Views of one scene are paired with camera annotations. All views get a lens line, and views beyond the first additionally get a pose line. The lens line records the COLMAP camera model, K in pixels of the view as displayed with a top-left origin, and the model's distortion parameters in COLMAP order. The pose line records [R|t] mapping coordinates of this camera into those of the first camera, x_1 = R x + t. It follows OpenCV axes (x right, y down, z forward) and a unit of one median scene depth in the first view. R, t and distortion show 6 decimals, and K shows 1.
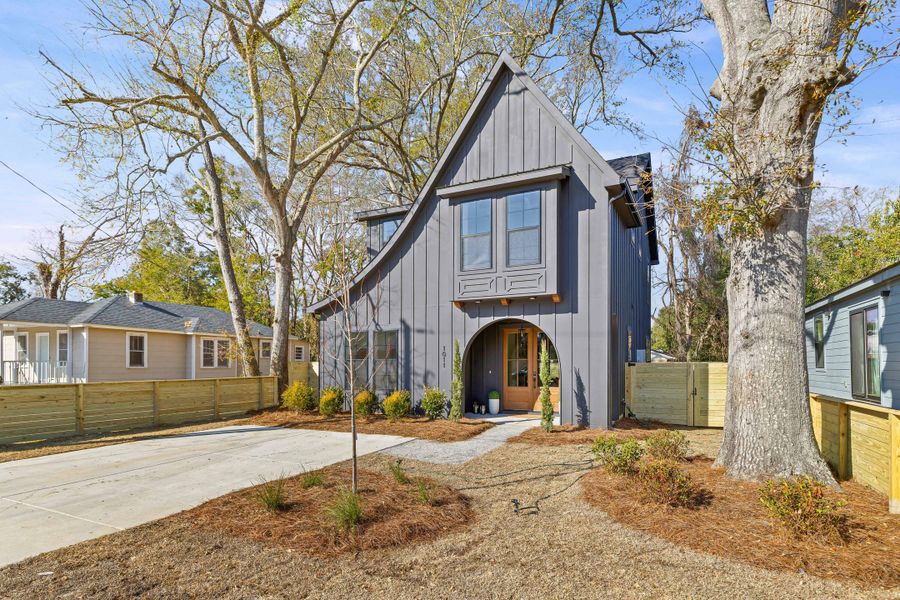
lens RADIAL K [[482.4, 0, 443.9], [0, 482.4, 284.1], [0, 0, 1]] dist [-0.015616, 0.000307]
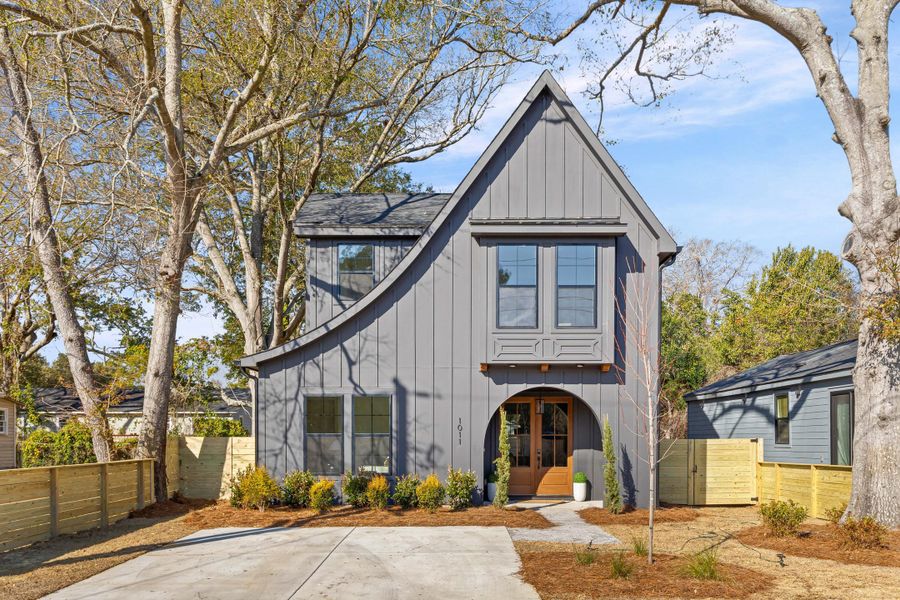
lens RADIAL K [[760.3, 0, 450.0], [0, 760.3, 300.0], [0, 0, 1]] dist [0.003494, -0.005652]
pose [[0.887728, 0.083766, 0.452683, -0.639069], [-0.076048, 0.996481, -0.035260, -0.021794], [-0.454043, -0.003125, 0.890974, -0.133341]]
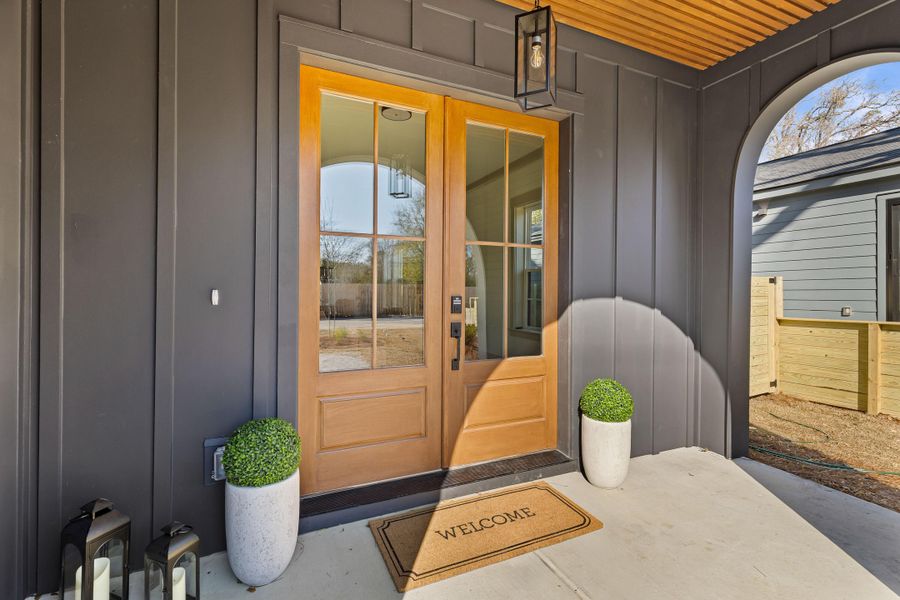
lens RADIAL K [[433.5, 0, 450.0], [0, 433.5, 300.0], [0, 0, 1]] dist [-0.002636, -0.000265]
pose [[0.593514, -0.012887, 0.804721, 0.032410], [-0.125928, 0.986070, 0.108668, 0.180197], [-0.794911, -0.165833, 0.583623, 0.987784]]
